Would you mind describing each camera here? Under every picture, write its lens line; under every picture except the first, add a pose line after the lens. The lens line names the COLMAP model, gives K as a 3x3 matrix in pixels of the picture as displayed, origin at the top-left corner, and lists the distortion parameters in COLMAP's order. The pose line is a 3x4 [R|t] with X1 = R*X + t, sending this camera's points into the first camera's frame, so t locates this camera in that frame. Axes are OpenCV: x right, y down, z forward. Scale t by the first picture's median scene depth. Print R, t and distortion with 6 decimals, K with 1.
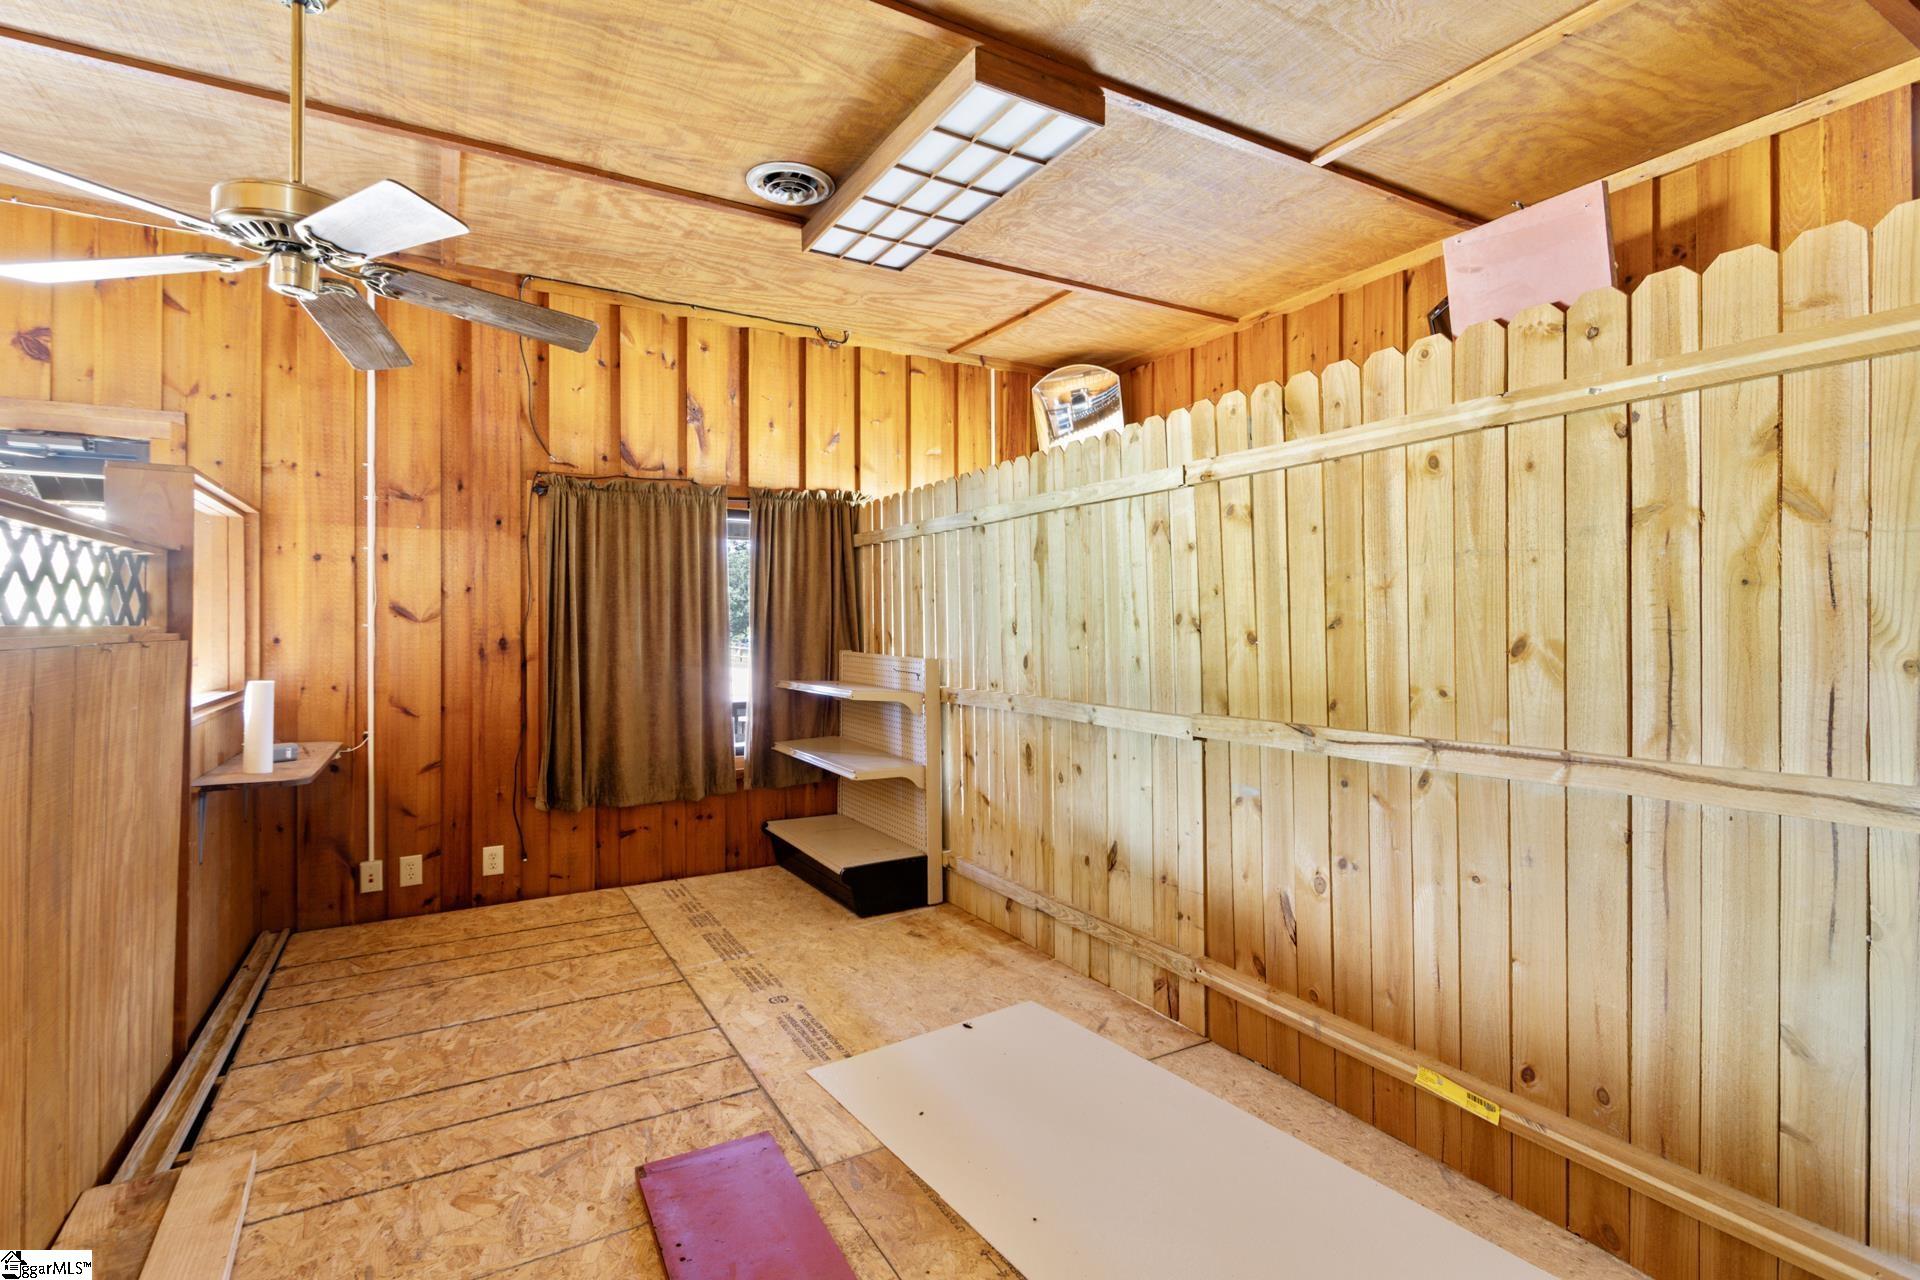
lens RADIAL K [[886.8, 0, 956.0], [0, 886.8, 624.9], [0, 0, 1]] dist [0.002366, -0.000174]
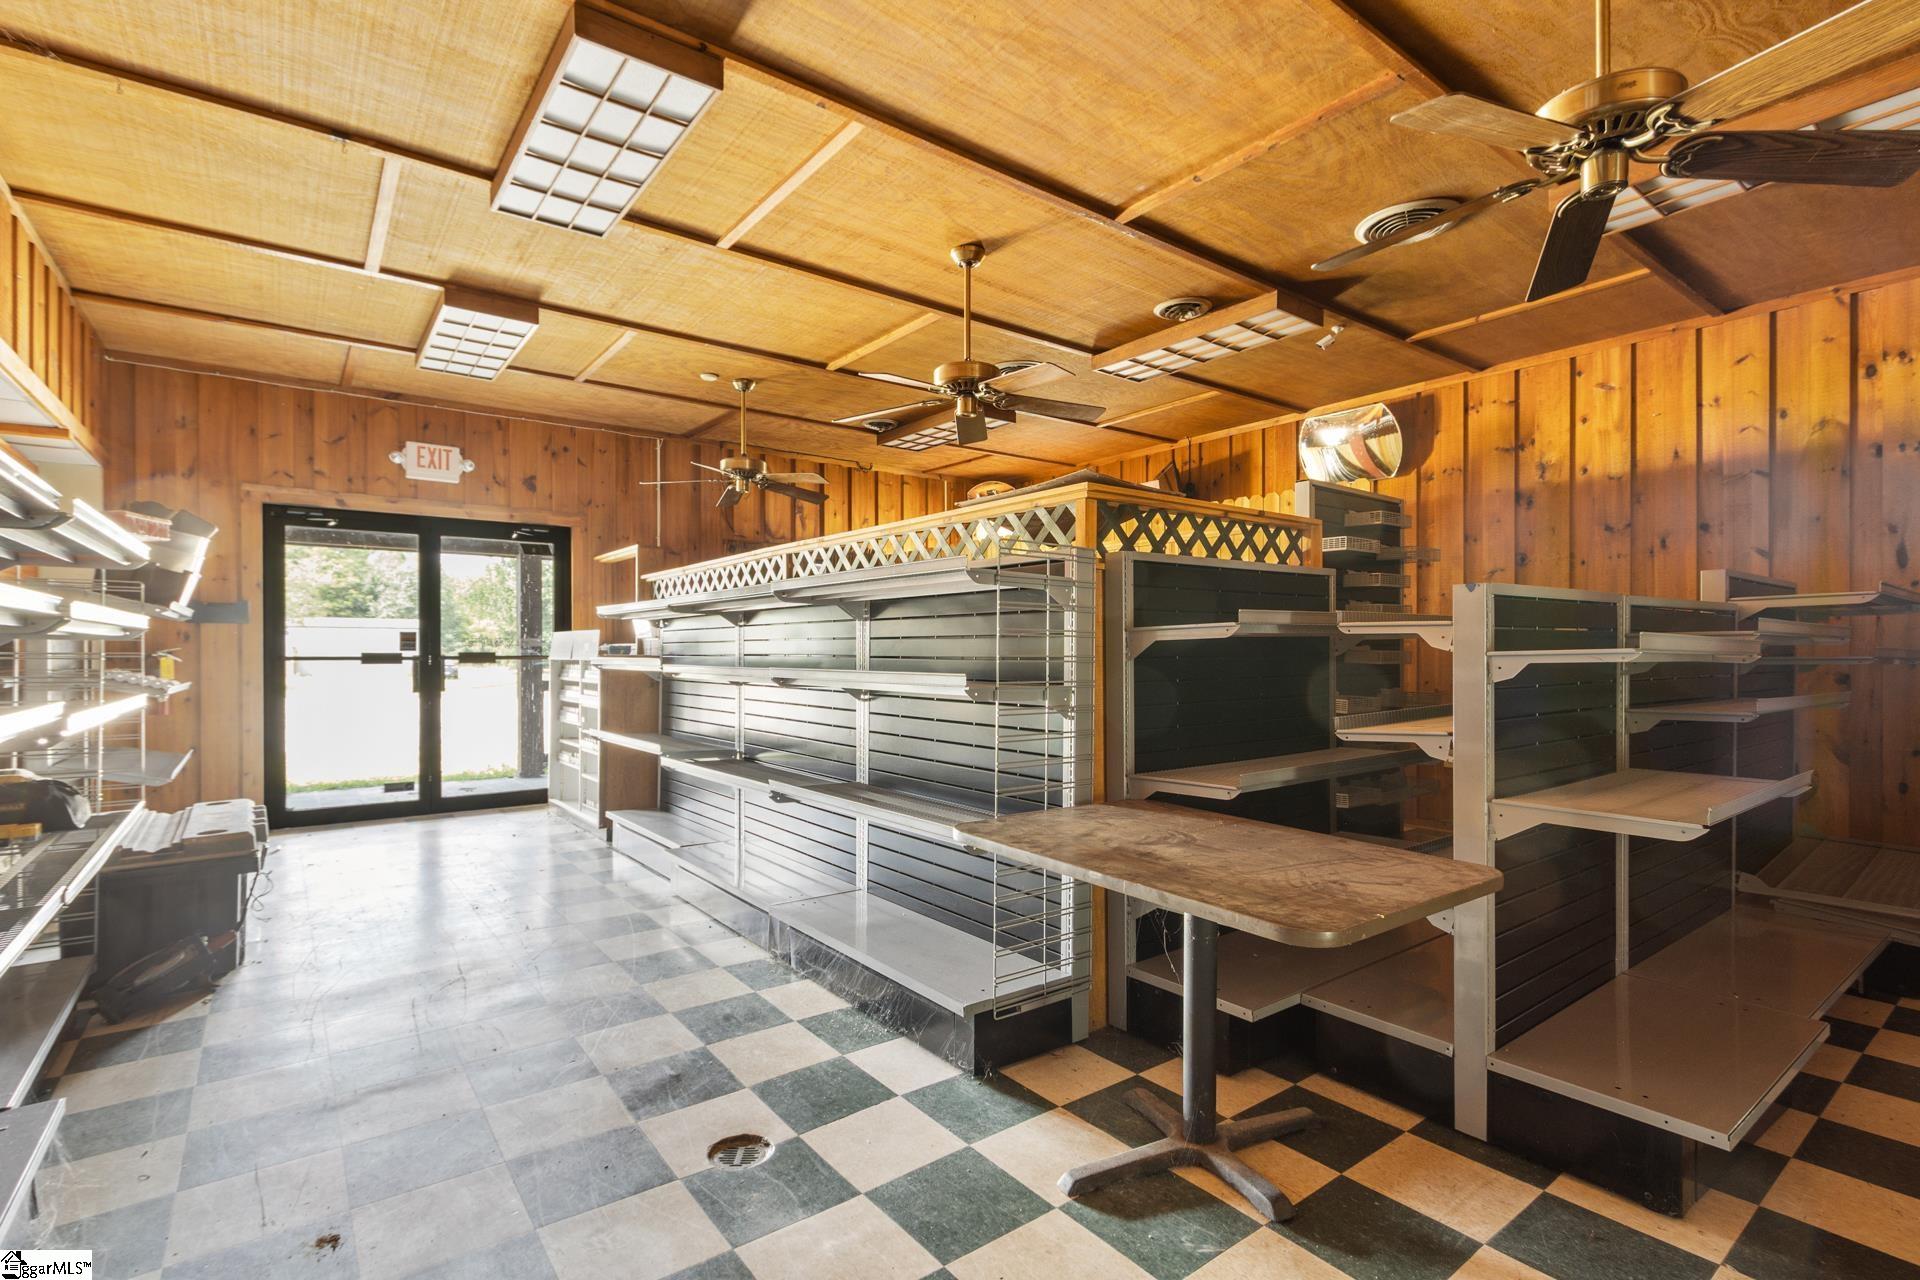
lens RADIAL K [[886.8, 0, 940.6], [0, 886.8, 652.7], [0, 0, 1]] dist [0.002366, -0.000174]
pose [[0.993812, 0.002096, 0.111060, -0.202536], [-0.002244, 0.999997, 0.001208, 0.070938], [-0.111057, -0.001450, 0.993813, -0.951232]]
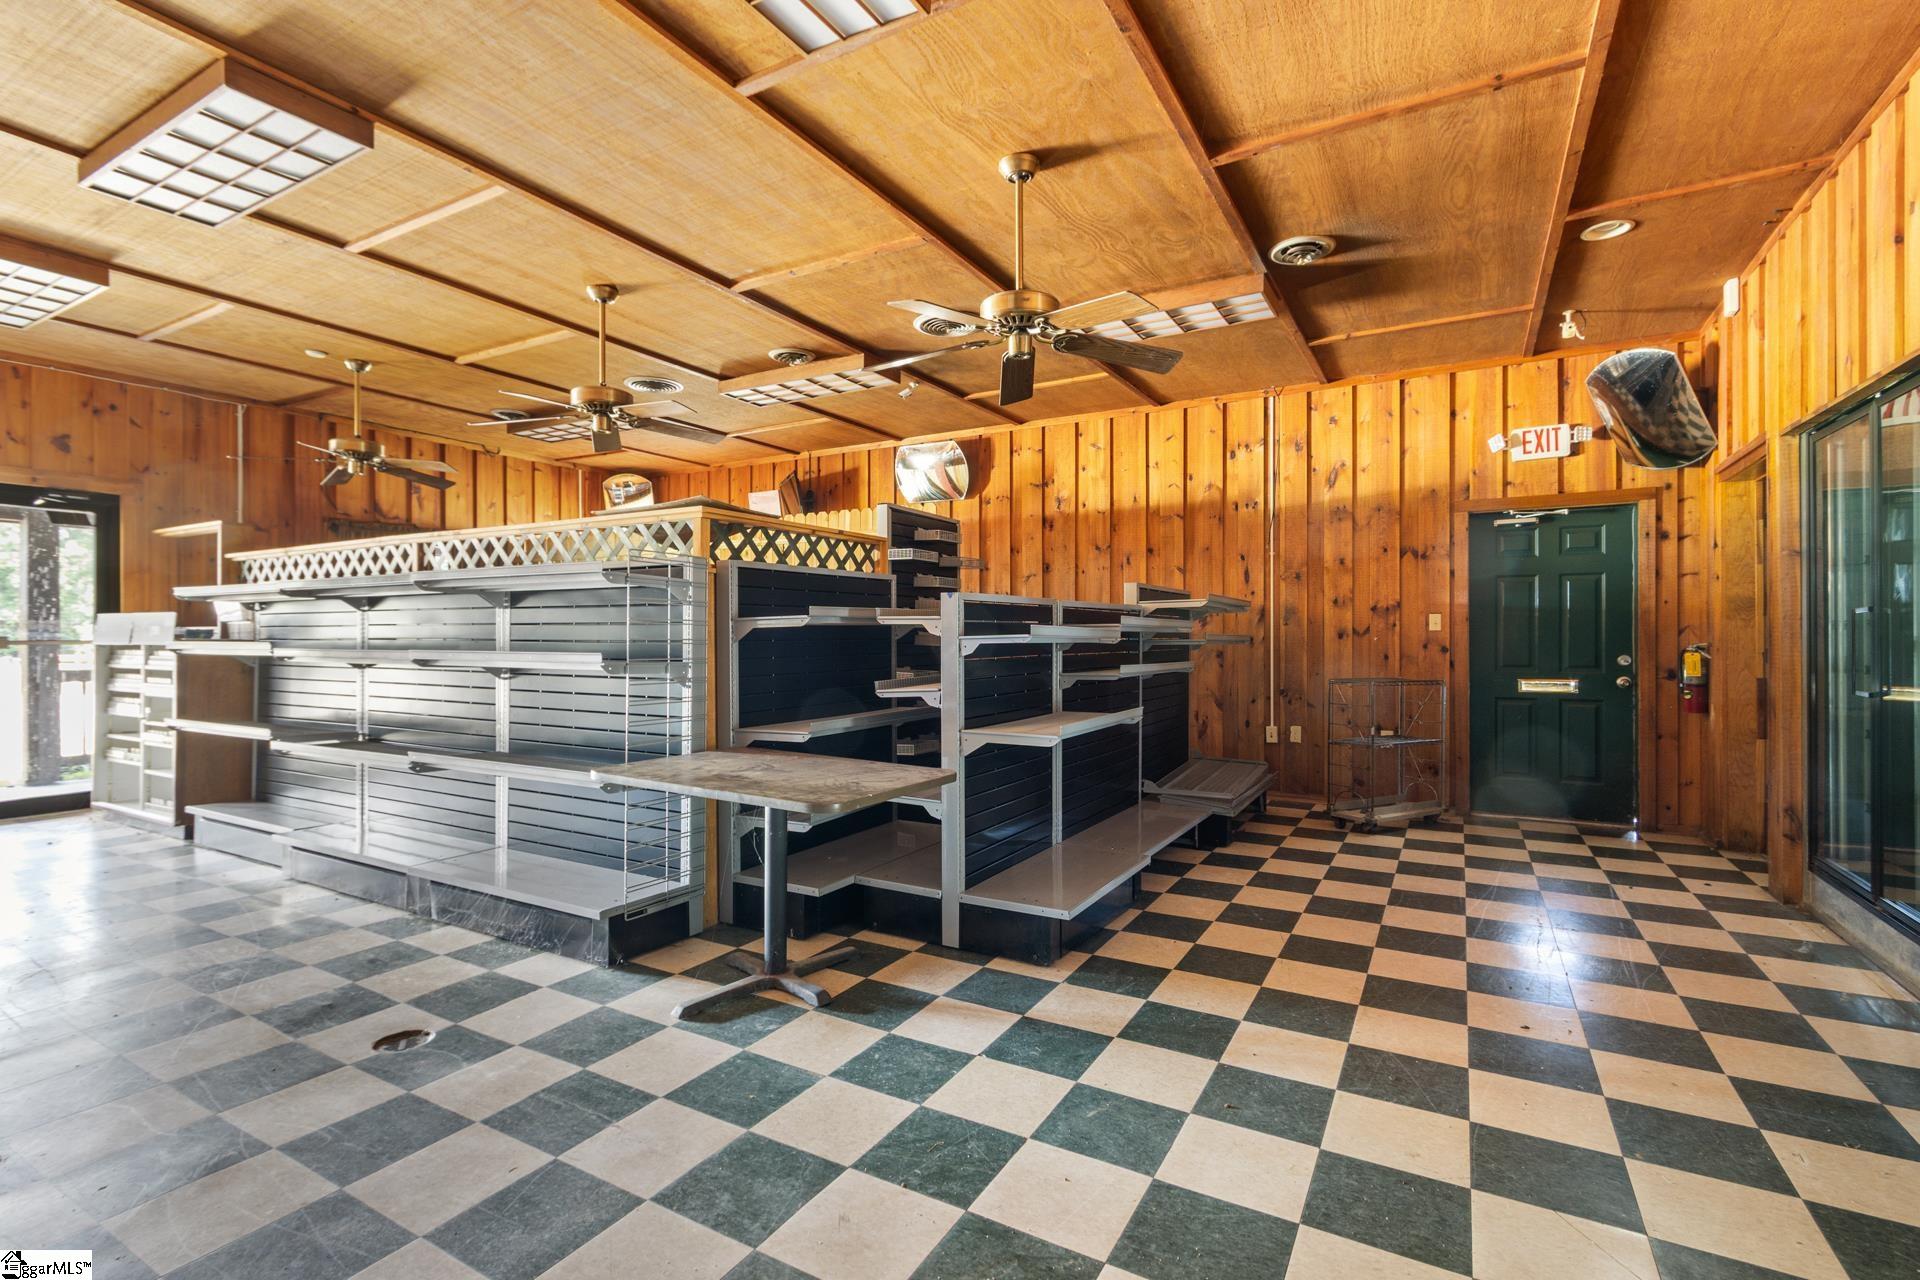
lens RADIAL K [[886.8, 0, 962.7], [0, 886.8, 638.5], [0, 0, 1]] dist [0.002366, -0.000174]
pose [[0.864308, 0.001791, 0.502959, -0.238579], [-0.002914, 0.999995, 0.001446, 0.071156], [-0.502954, -0.002716, 0.864309, -1.205870]]
